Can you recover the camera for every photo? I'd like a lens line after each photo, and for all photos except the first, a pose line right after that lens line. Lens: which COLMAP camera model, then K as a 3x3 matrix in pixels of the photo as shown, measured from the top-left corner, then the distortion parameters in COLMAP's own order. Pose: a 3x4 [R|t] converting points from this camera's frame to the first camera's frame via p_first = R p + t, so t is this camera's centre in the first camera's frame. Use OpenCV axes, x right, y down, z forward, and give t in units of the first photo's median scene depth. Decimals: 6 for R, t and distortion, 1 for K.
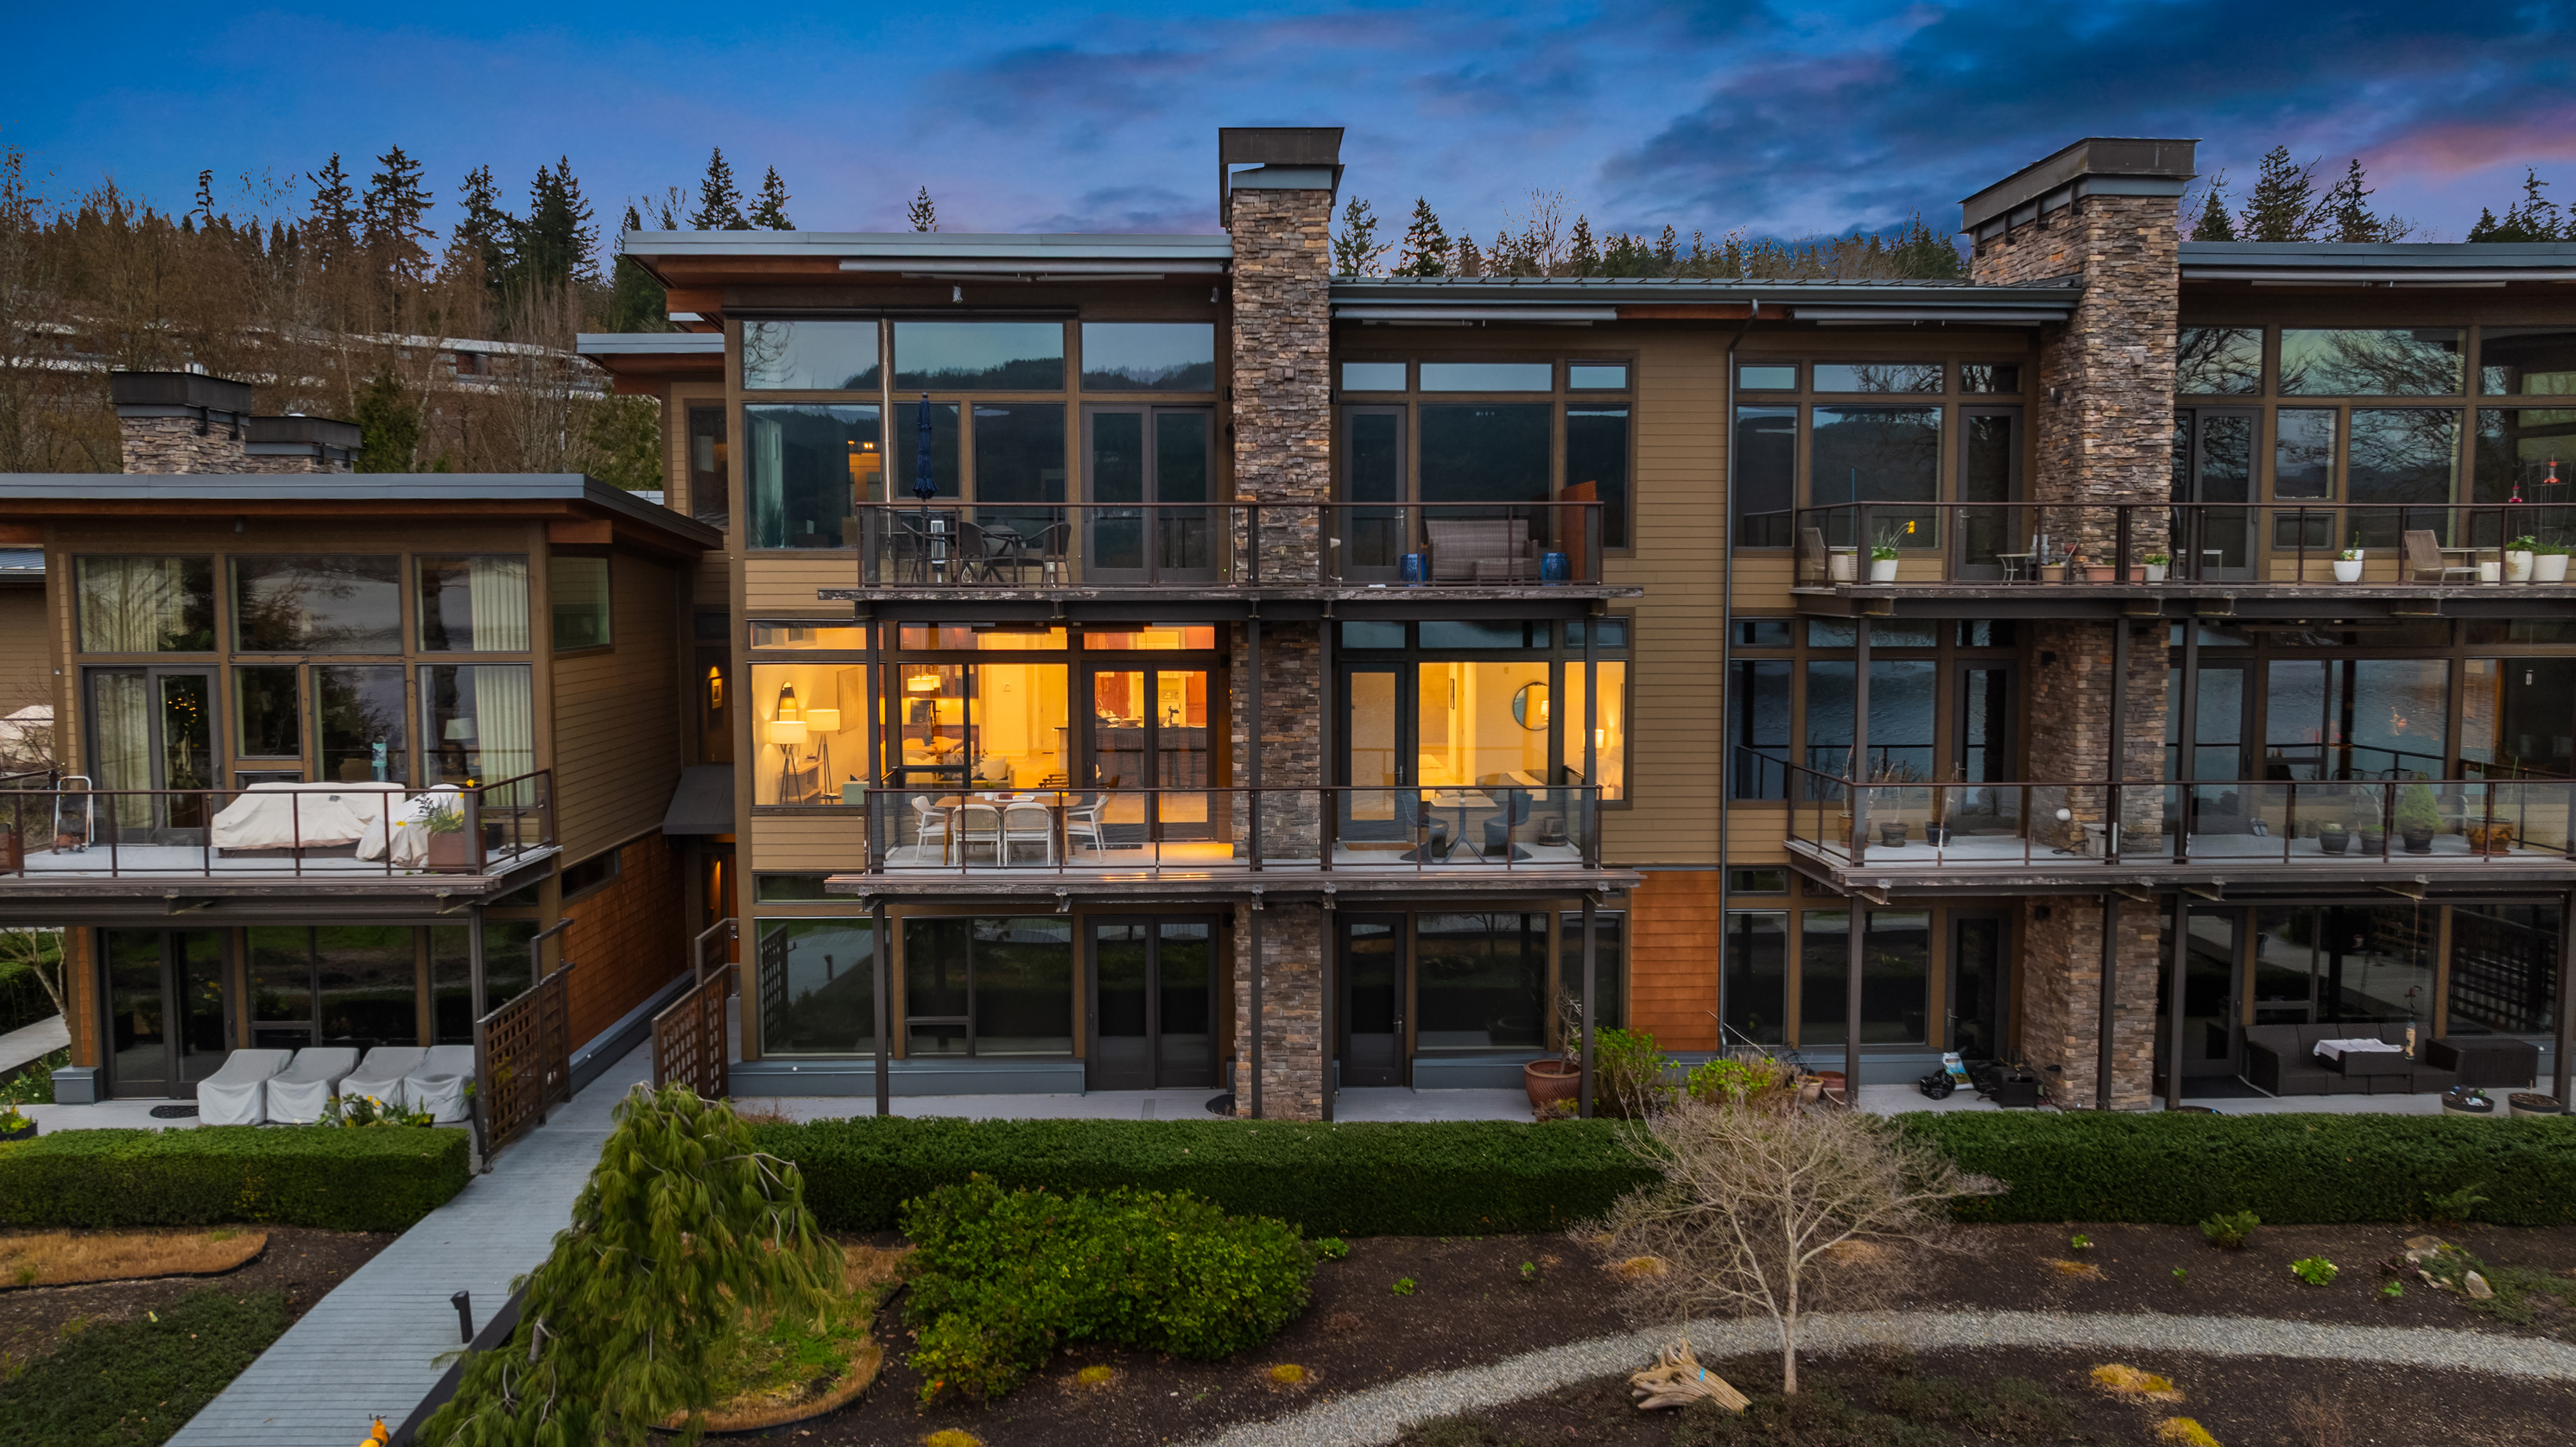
lens RADIAL K [[1837.4, 0, 1288.0], [0, 1837.4, 723.5], [0, 0, 1]] dist [-0.027414, 0.031695]
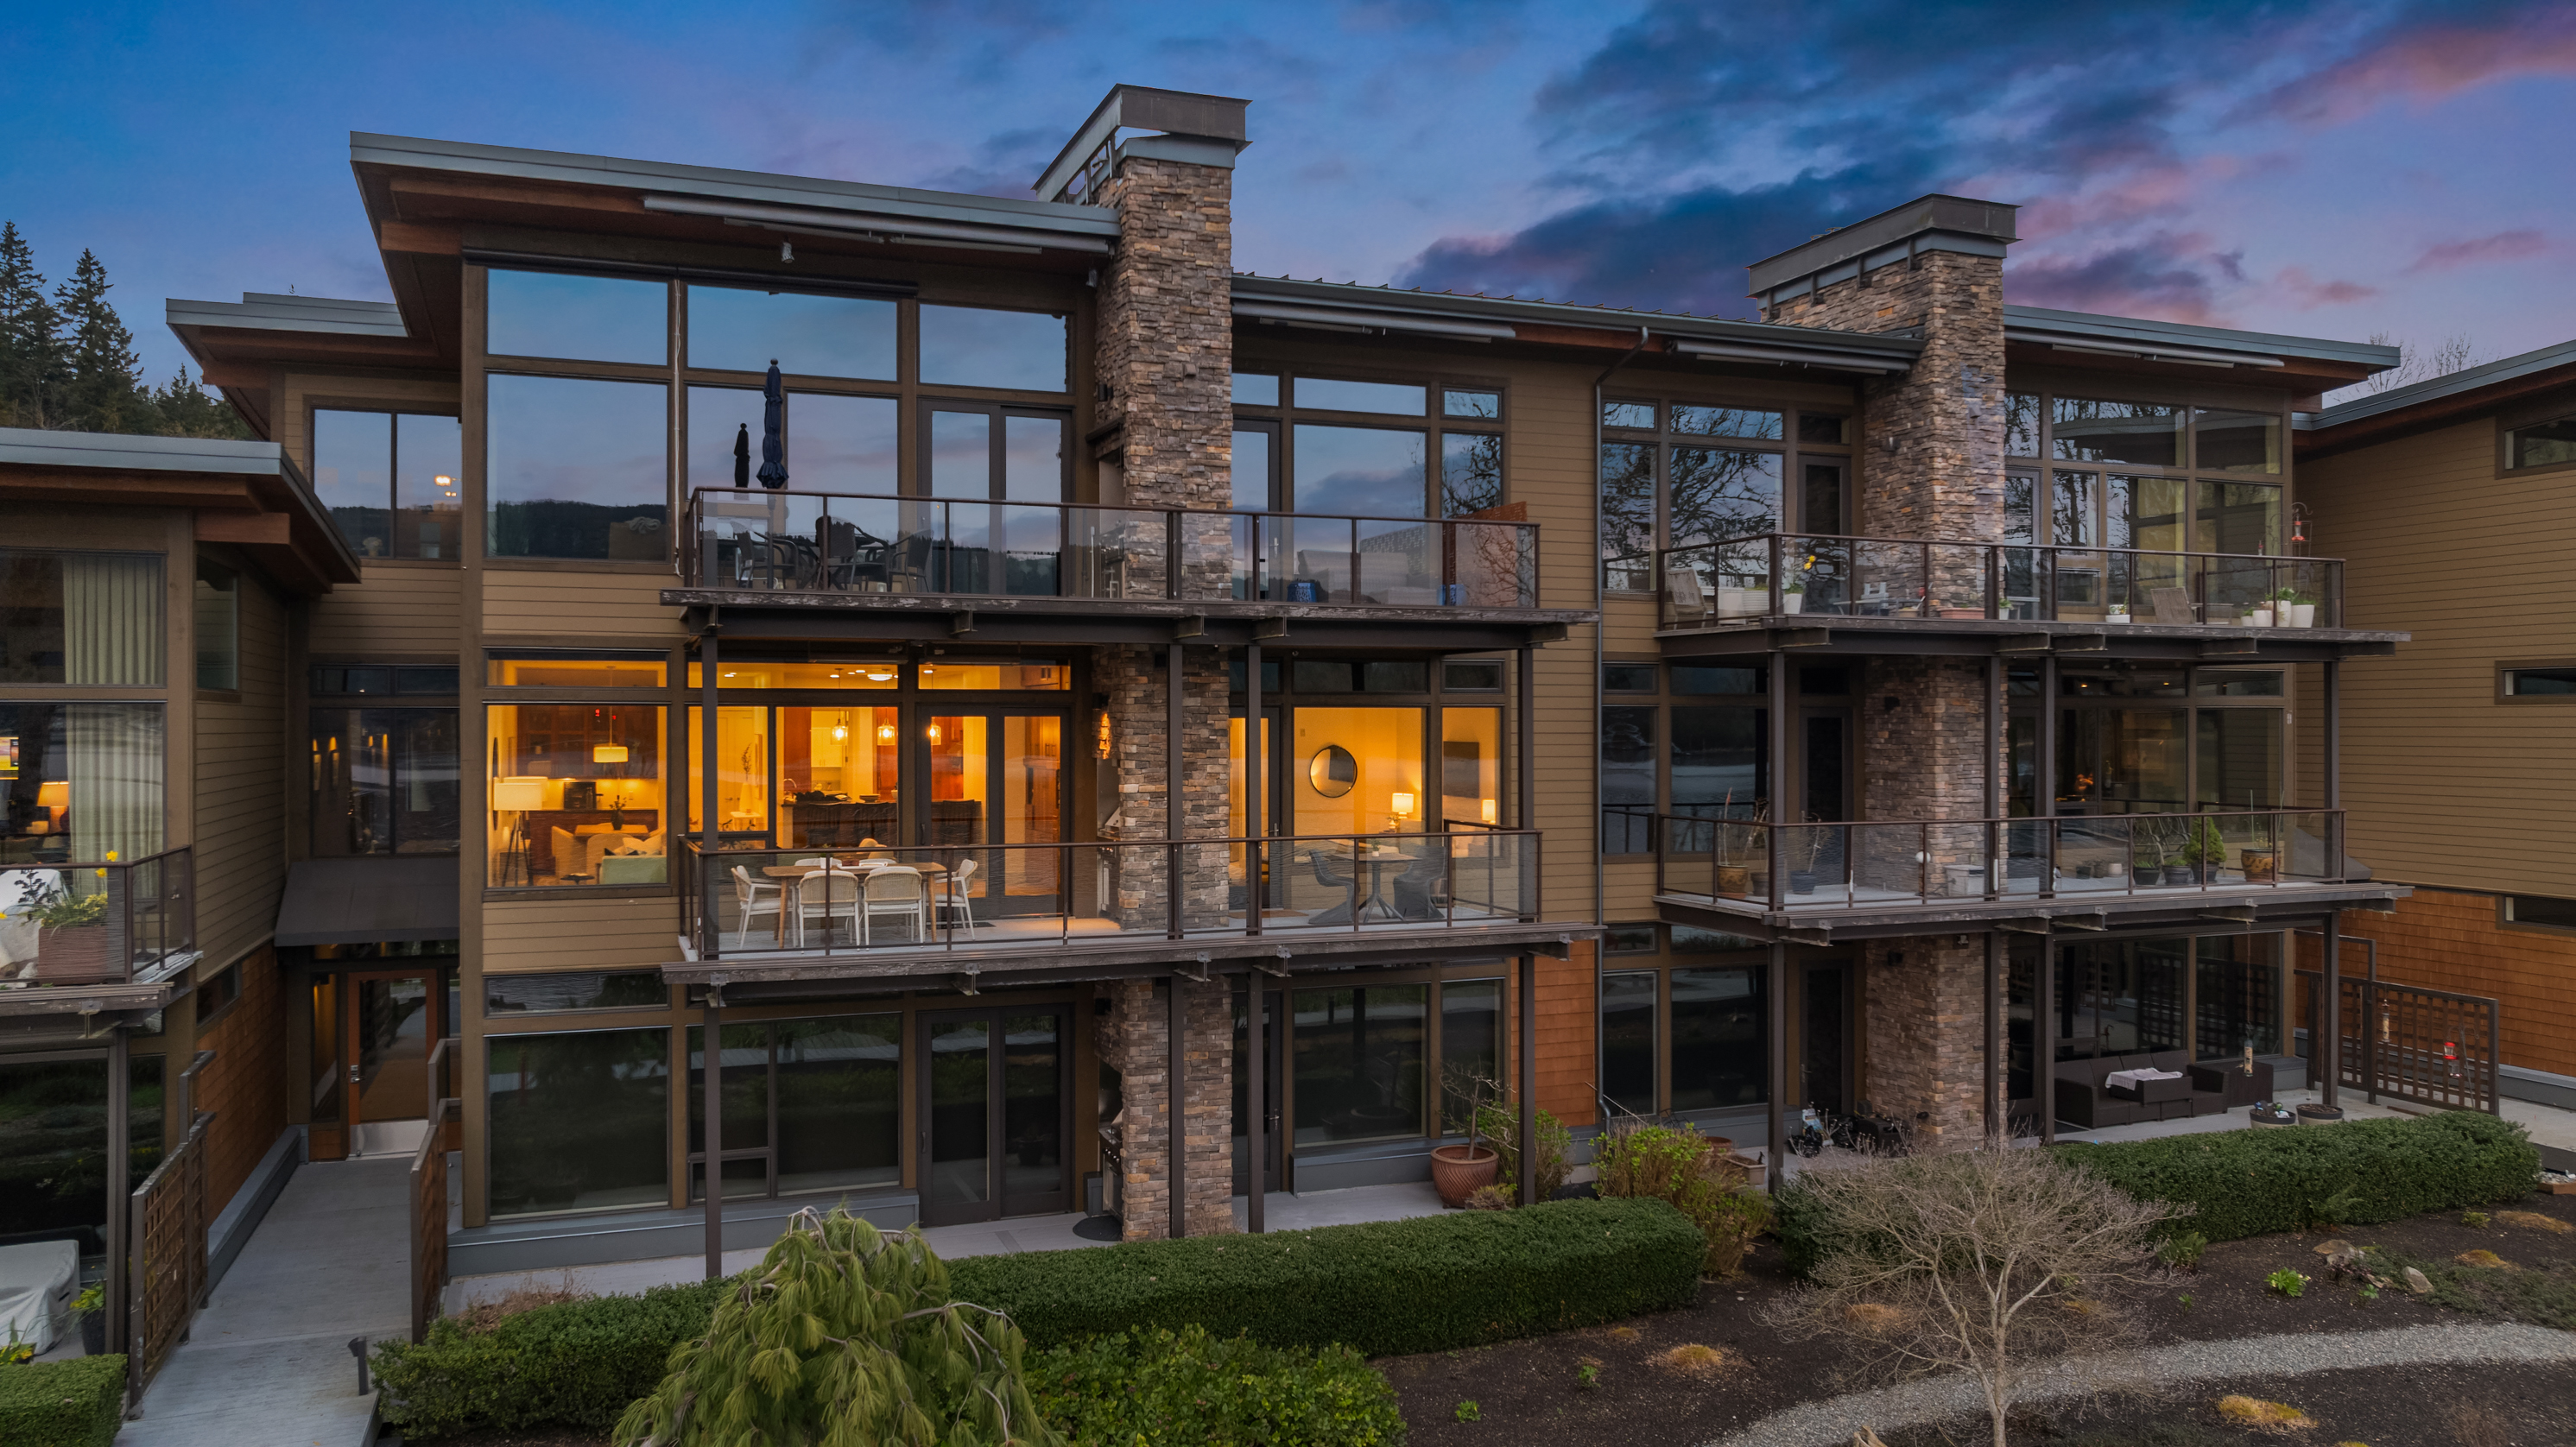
lens RADIAL K [[1802.2, 0, 1288.0], [0, 1802.2, 723.5], [0, 0, 1]] dist [-0.011174, 0.000898]
pose [[0.944706, 0.000719, 0.327917, -0.231474], [0.025466, 0.996817, -0.075552, 0.043074], [-0.326927, 0.079725, 0.941681, 0.183278]]
